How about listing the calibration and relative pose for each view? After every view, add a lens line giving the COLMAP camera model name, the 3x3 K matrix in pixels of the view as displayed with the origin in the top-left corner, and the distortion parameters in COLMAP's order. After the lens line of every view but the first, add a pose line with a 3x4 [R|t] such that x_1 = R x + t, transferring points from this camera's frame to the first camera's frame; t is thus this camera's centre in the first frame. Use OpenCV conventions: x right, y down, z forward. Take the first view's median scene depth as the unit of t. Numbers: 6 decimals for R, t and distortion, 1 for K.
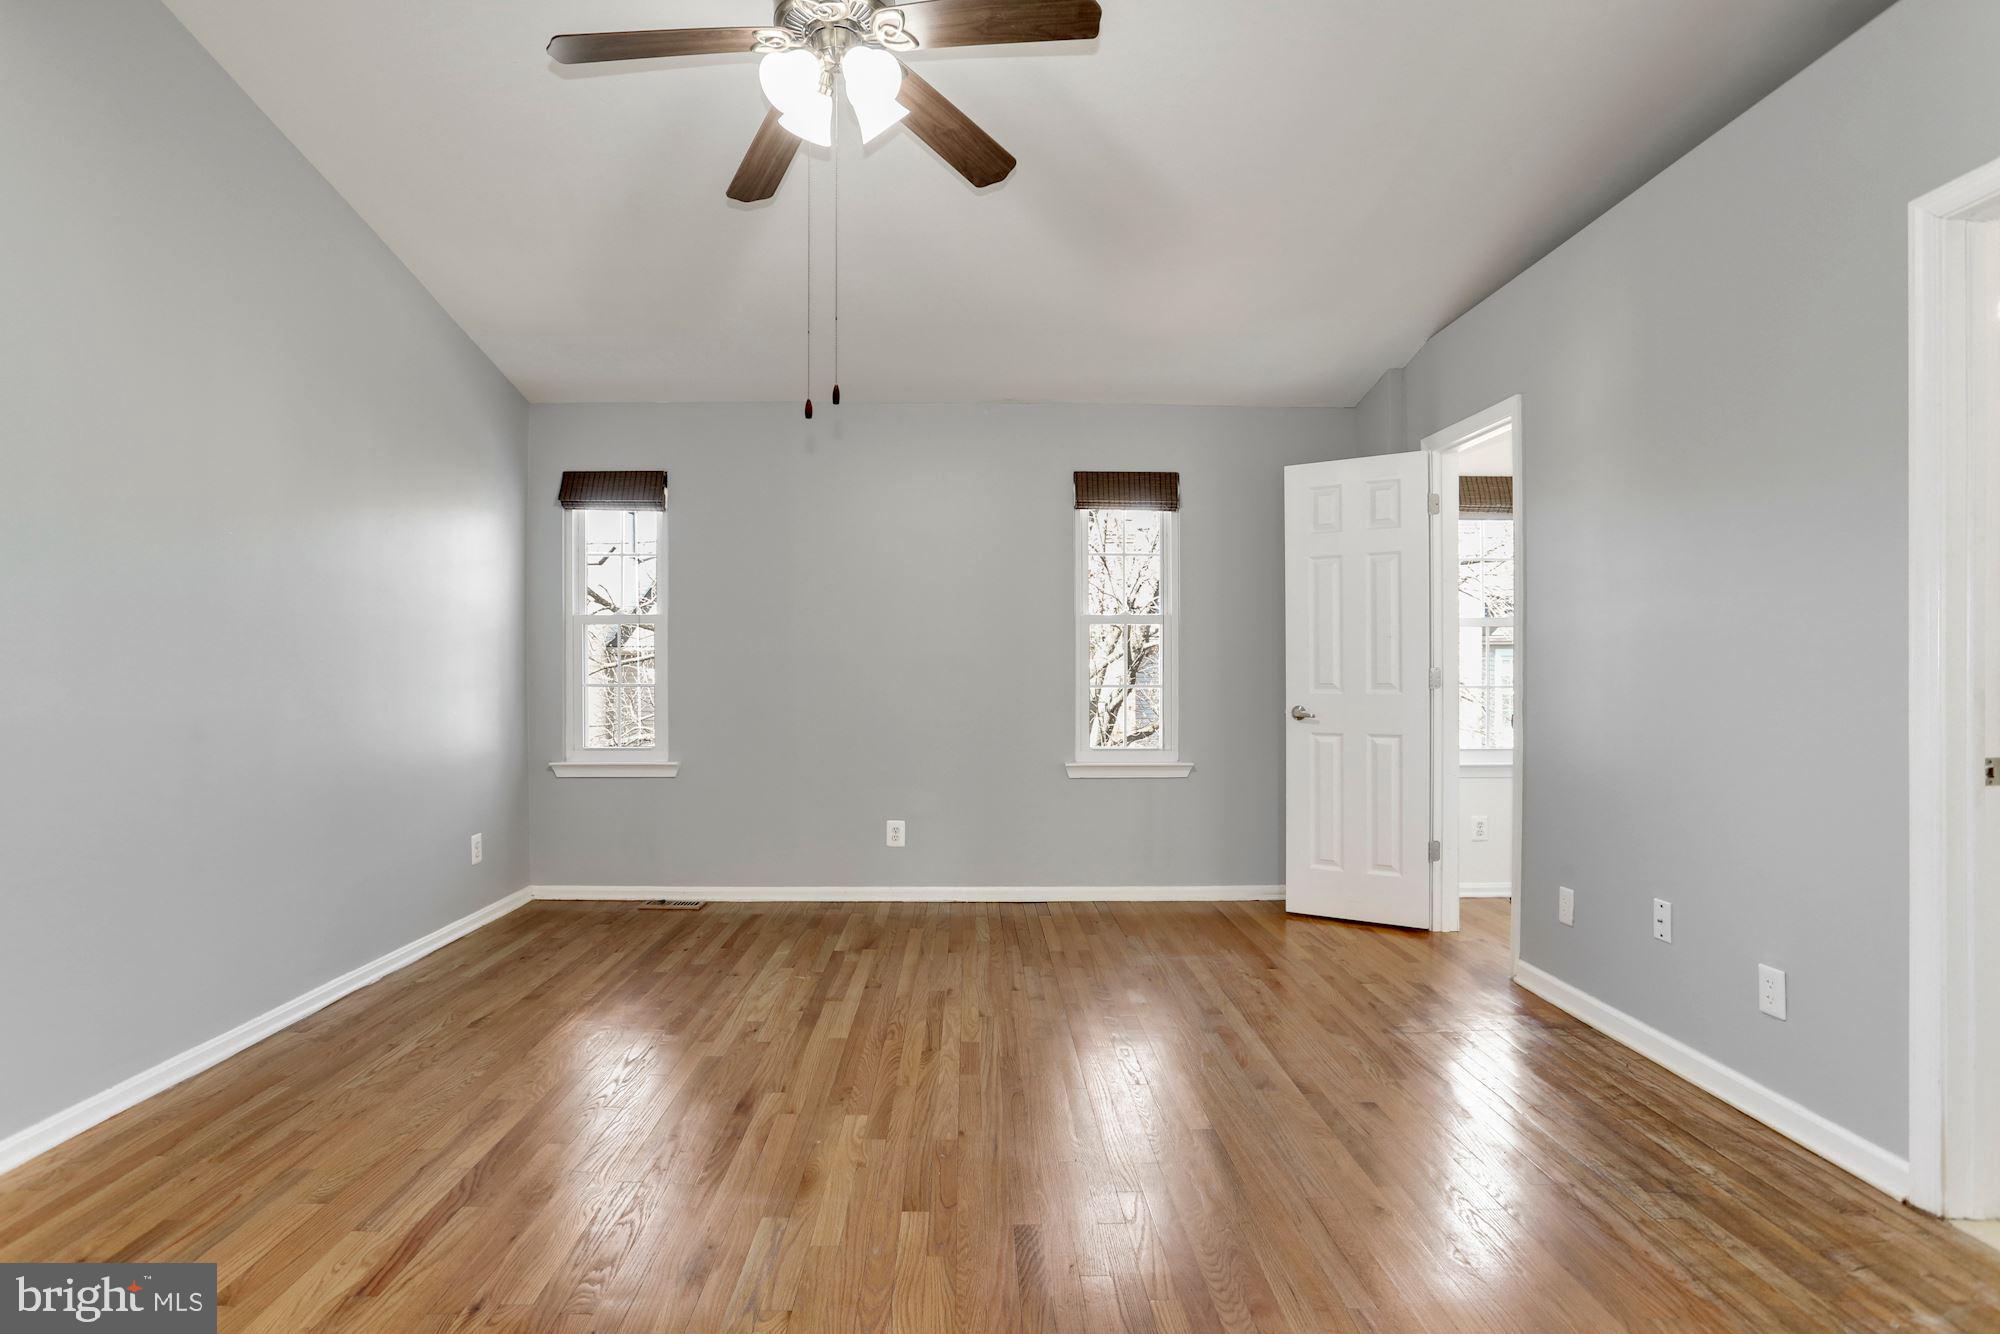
lens RADIAL K [[1021.3, 0, 978.7], [0, 1021.3, 679.8], [0, 0, 1]] dist [-0.021704, 0.008059]
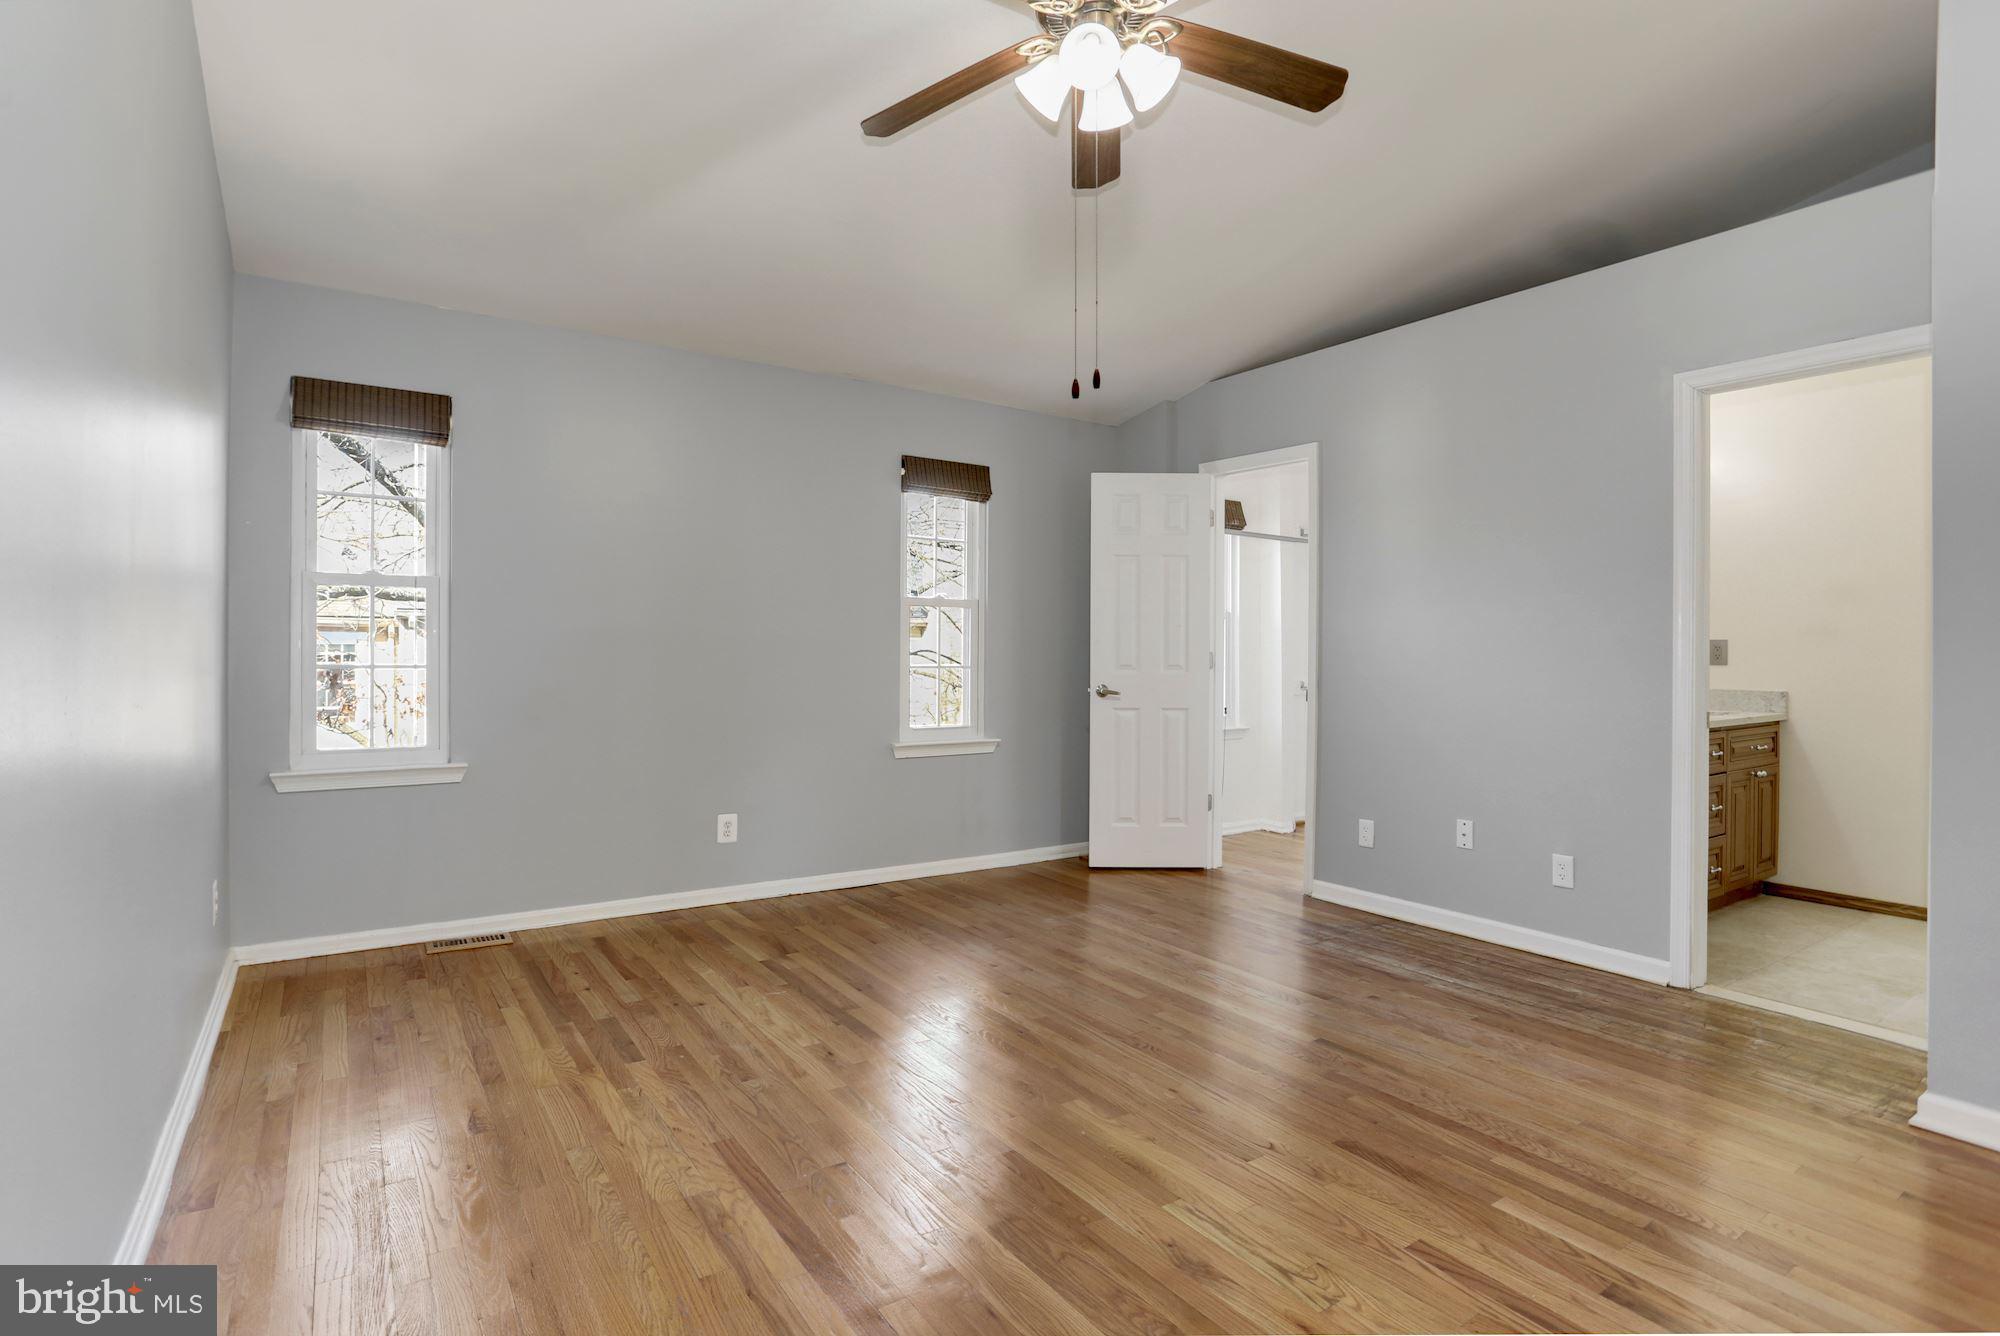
lens RADIAL K [[1021.3, 0, 981.6], [0, 1021.3, 666.0], [0, 0, 1]] dist [-0.021704, 0.008059]
pose [[0.823935, 0.001060, 0.566684, -0.464045], [-0.006954, 0.999942, 0.008240, -0.004056], [-0.566642, -0.010730, 0.823894, 0.140382]]
